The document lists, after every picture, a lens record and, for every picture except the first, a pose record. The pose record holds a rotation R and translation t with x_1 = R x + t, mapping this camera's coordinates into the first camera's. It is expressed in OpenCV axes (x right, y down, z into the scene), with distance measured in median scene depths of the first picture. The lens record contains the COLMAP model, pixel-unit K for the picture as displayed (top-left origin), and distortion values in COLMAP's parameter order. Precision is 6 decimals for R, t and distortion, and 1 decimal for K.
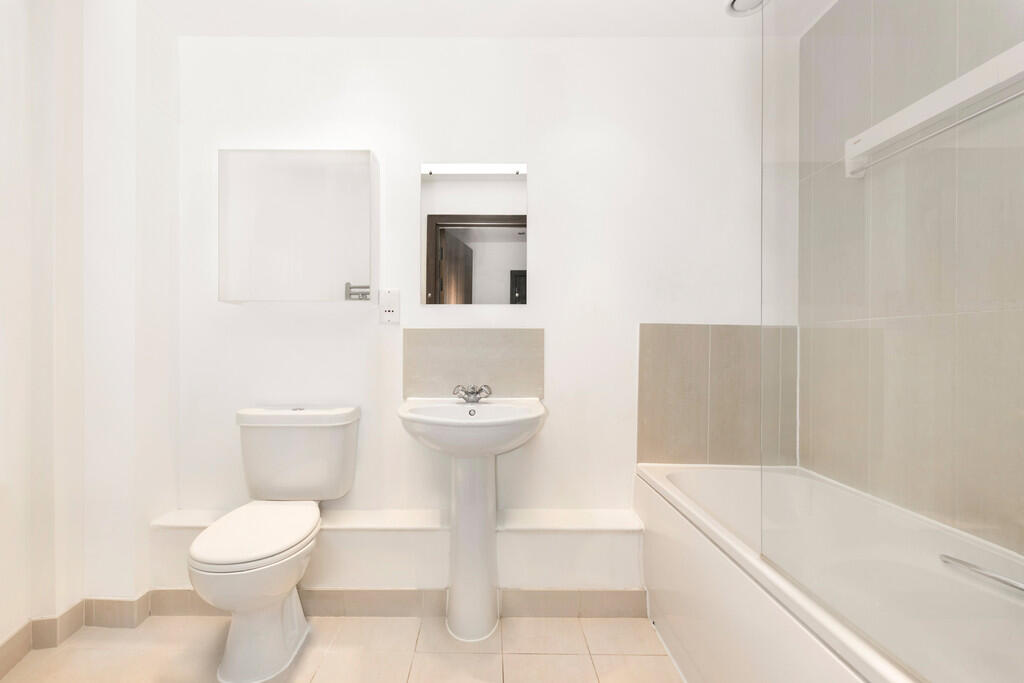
lens RADIAL K [[469.0, 0, 510.2], [0, 469.0, 347.2], [0, 0, 1]] dist [0.012528, -0.004569]
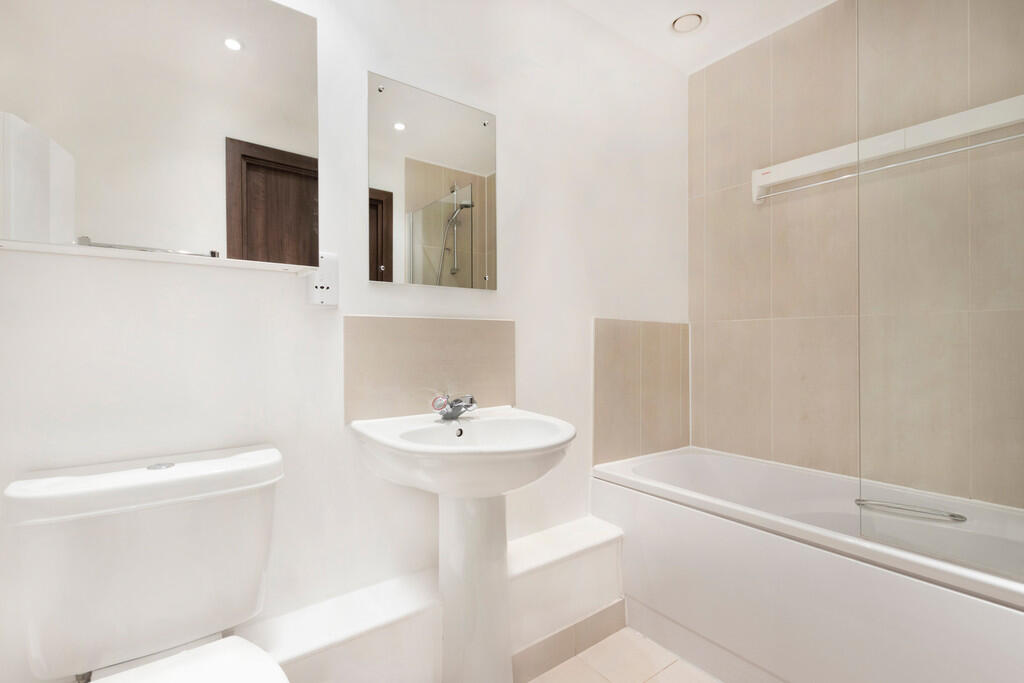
lens RADIAL K [[469.0, 0, 511.3], [0, 469.0, 335.9], [0, 0, 1]] dist [0.012528, -0.004569]
pose [[0.808285, 0.004140, 0.588777, -0.424369], [0.004896, 0.999893, -0.013752, -0.001473], [-0.588771, 0.013998, 0.808179, 0.334232]]
